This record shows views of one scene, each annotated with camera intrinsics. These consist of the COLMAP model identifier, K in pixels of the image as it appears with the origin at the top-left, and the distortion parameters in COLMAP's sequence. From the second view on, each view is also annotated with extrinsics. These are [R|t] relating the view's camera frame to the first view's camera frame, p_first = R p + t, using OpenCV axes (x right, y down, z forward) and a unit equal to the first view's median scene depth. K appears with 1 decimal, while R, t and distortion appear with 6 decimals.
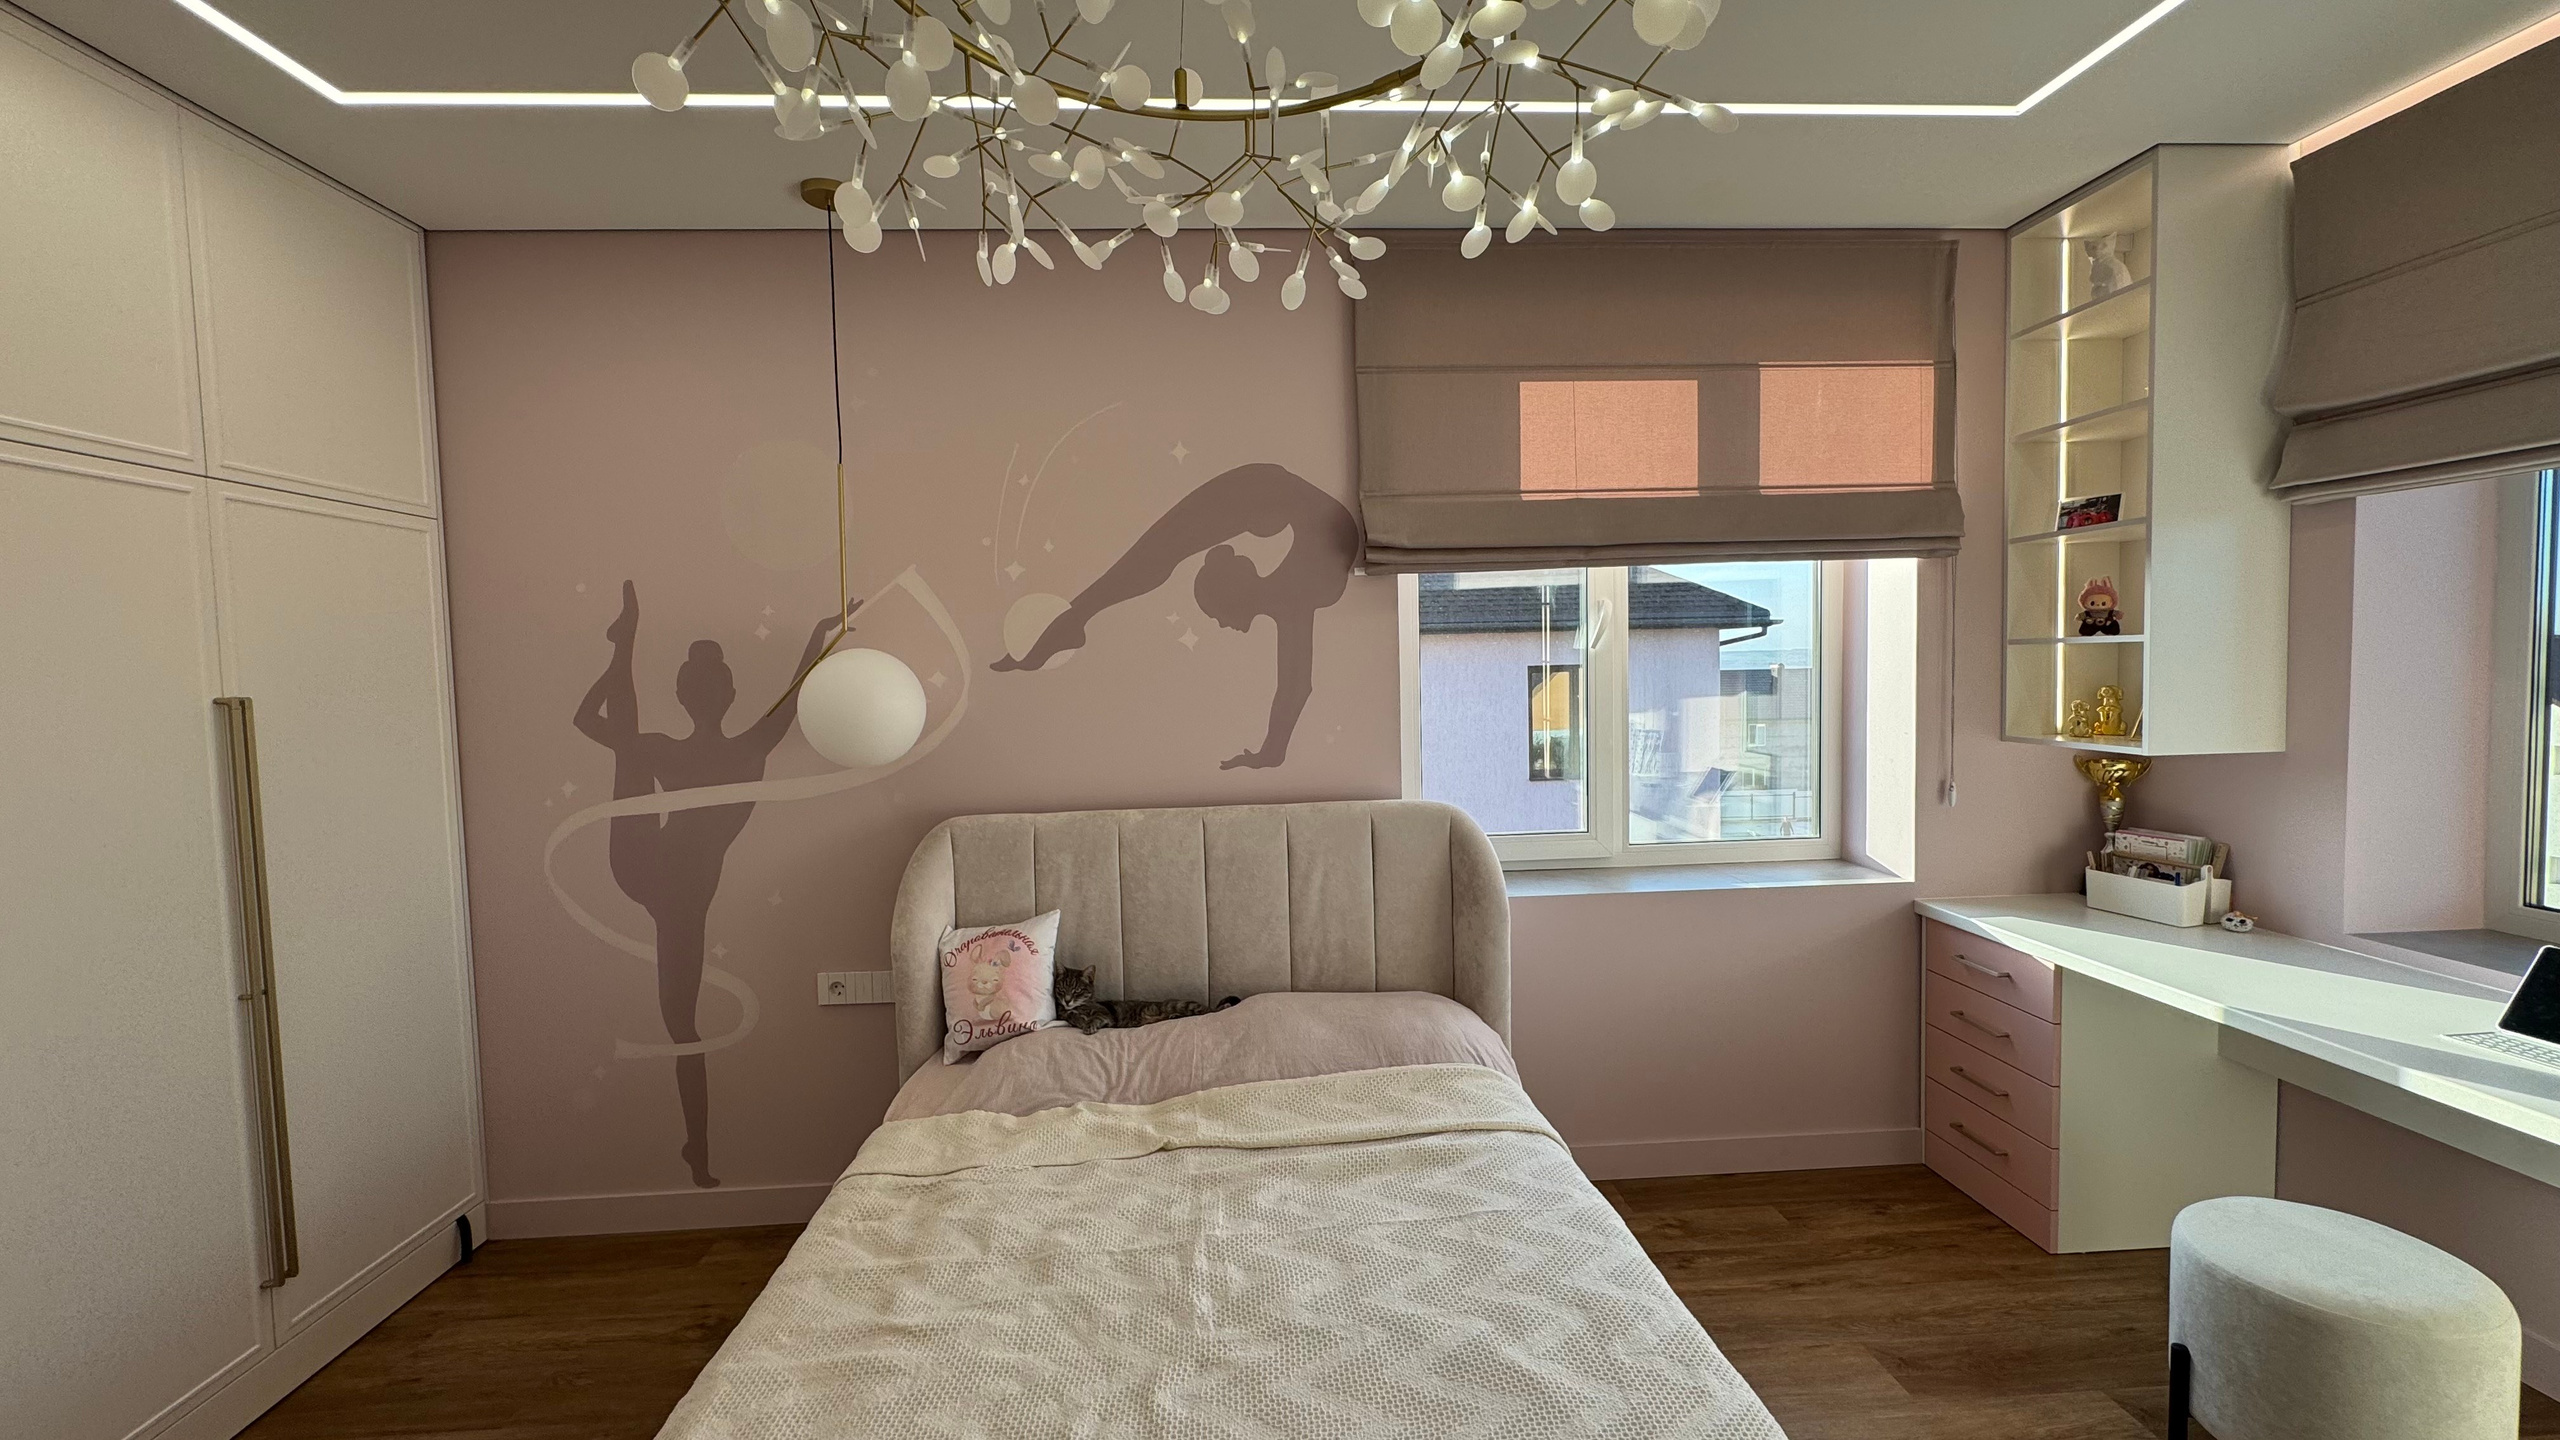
lens RADIAL K [[1020.7, 0, 1280.0], [0, 1020.7, 720.0], [0, 0, 1]] dist [-0.000428, 0.000250]
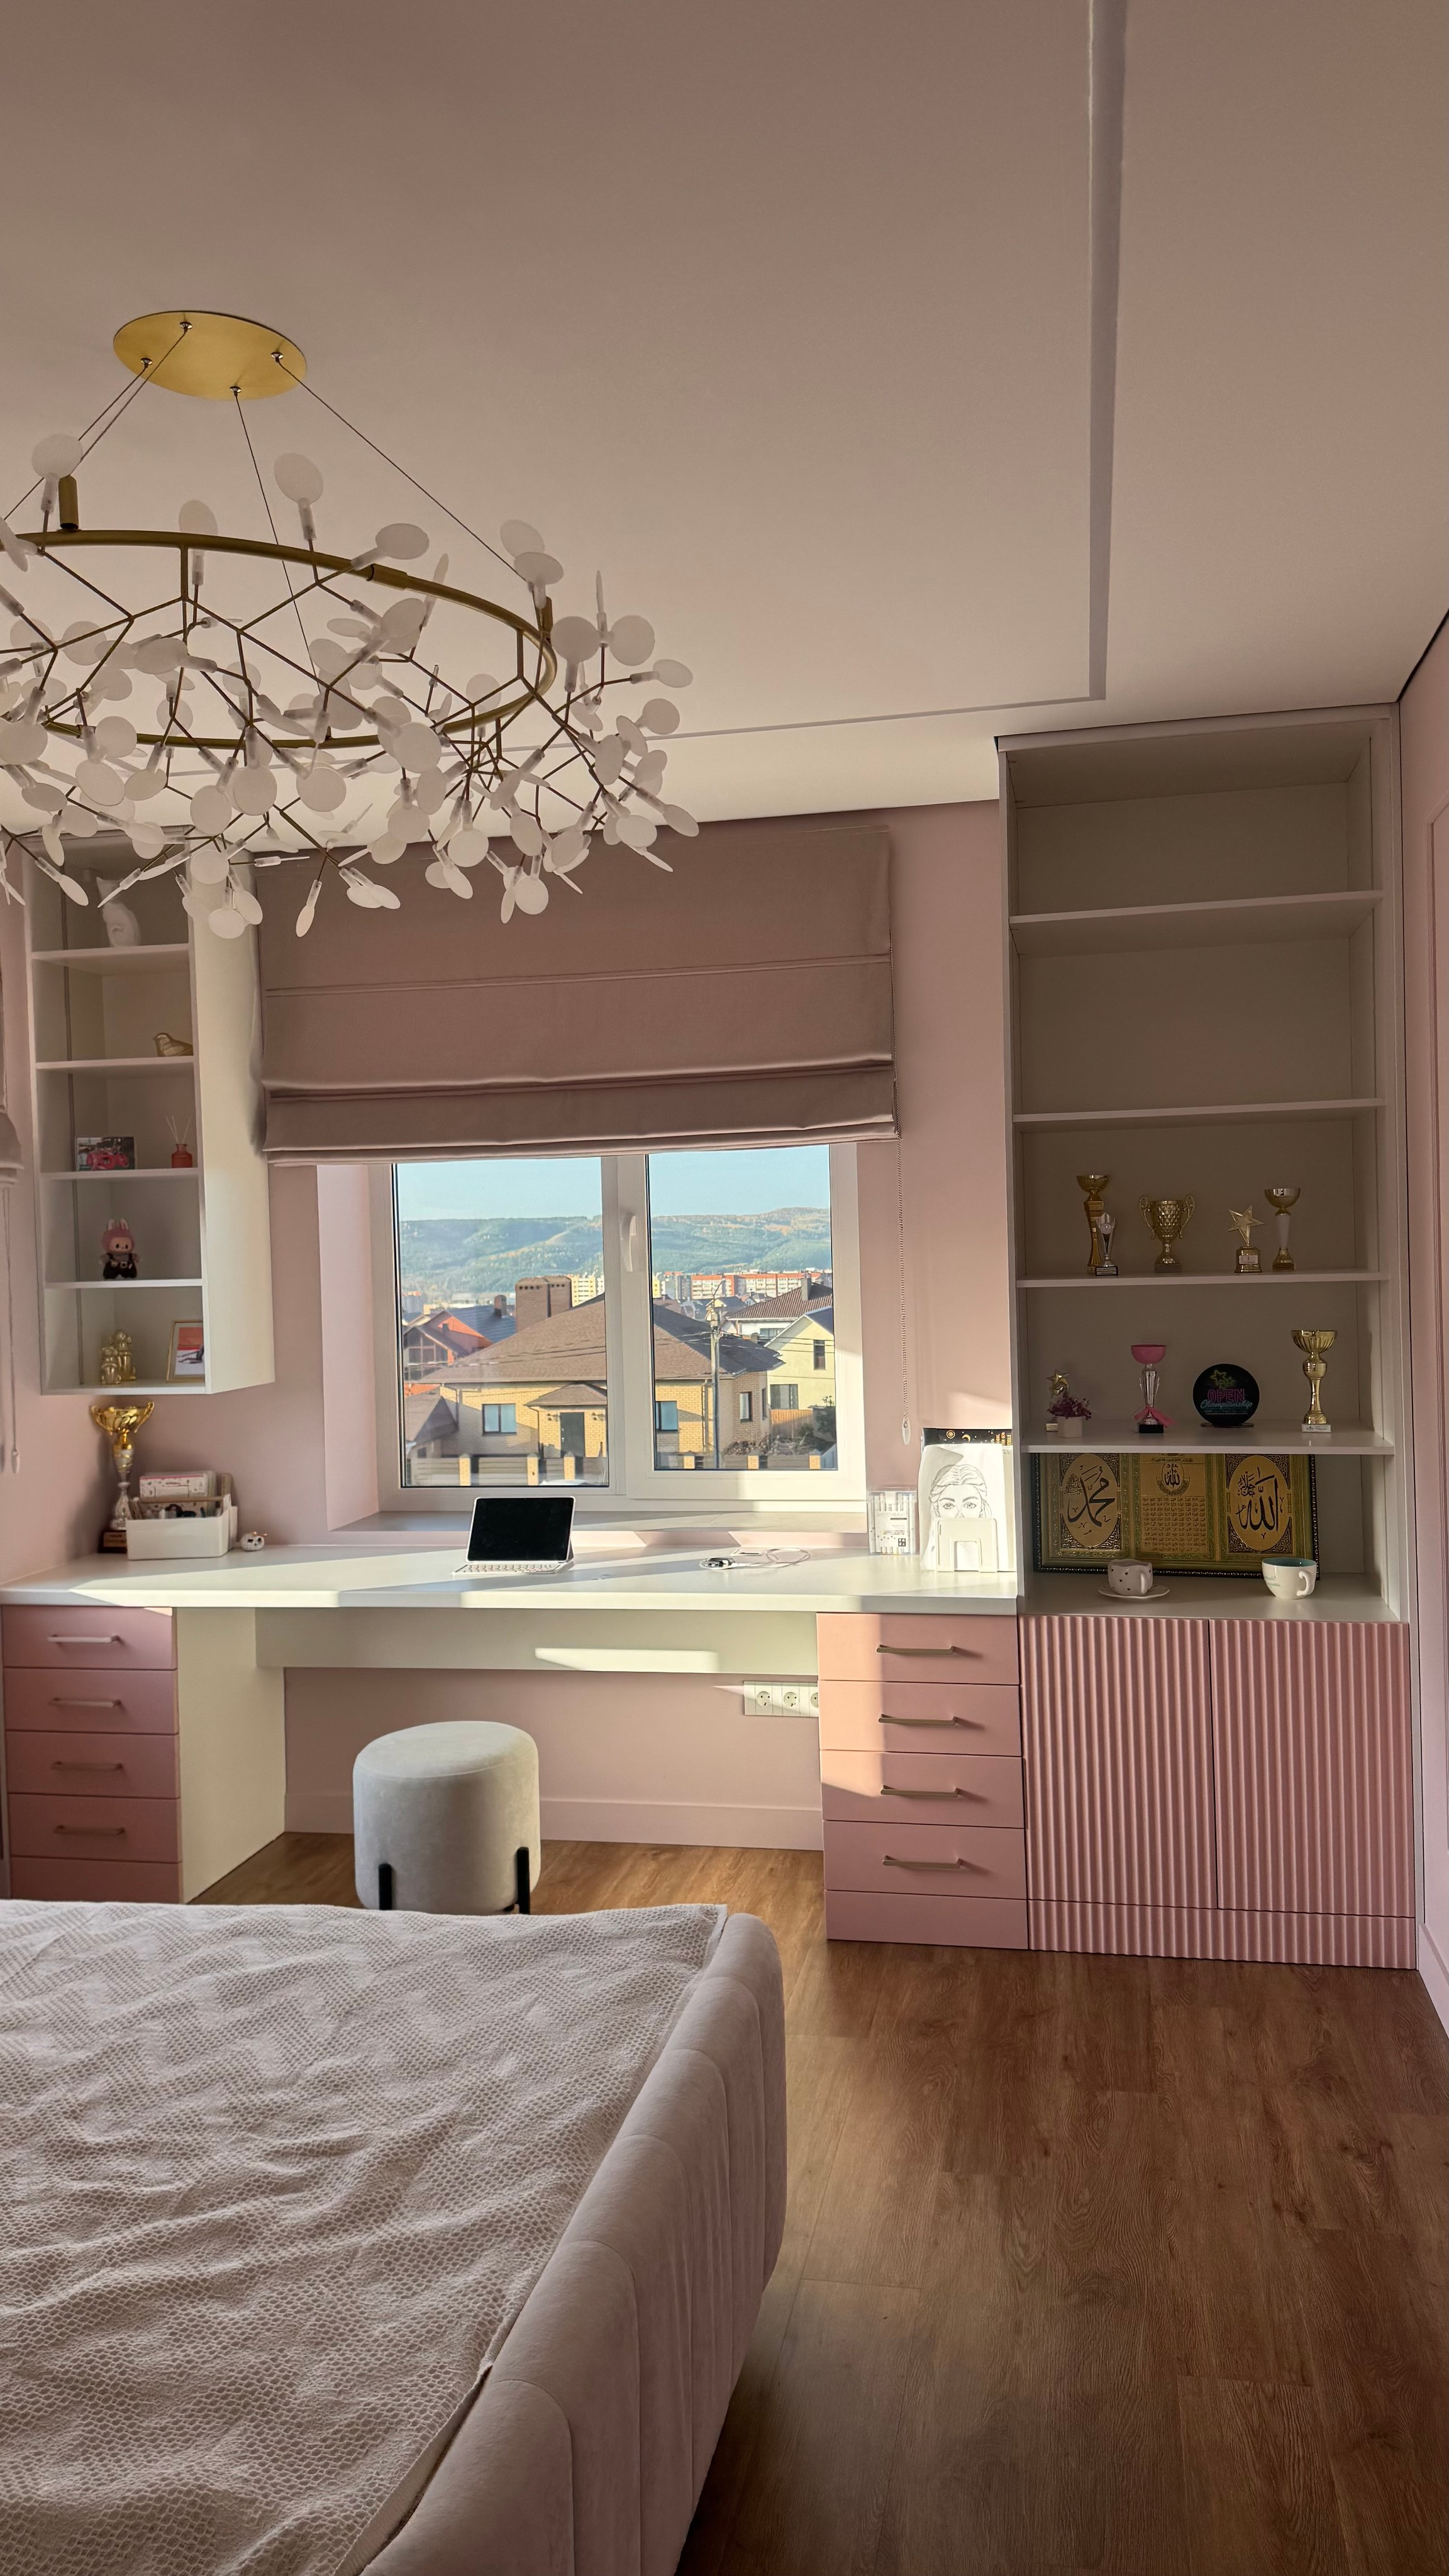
lens RADIAL K [[1809.3, 0, 724.5], [0, 1809.3, 1288.0], [0, 0, 1]] dist [0.002051, 0.000285]
pose [[0.256547, -0.009981, 0.966480, -0.805038], [0.075415, 0.997105, -0.009721, -0.015297], [-0.963585, 0.075381, 0.256557, -0.000159]]
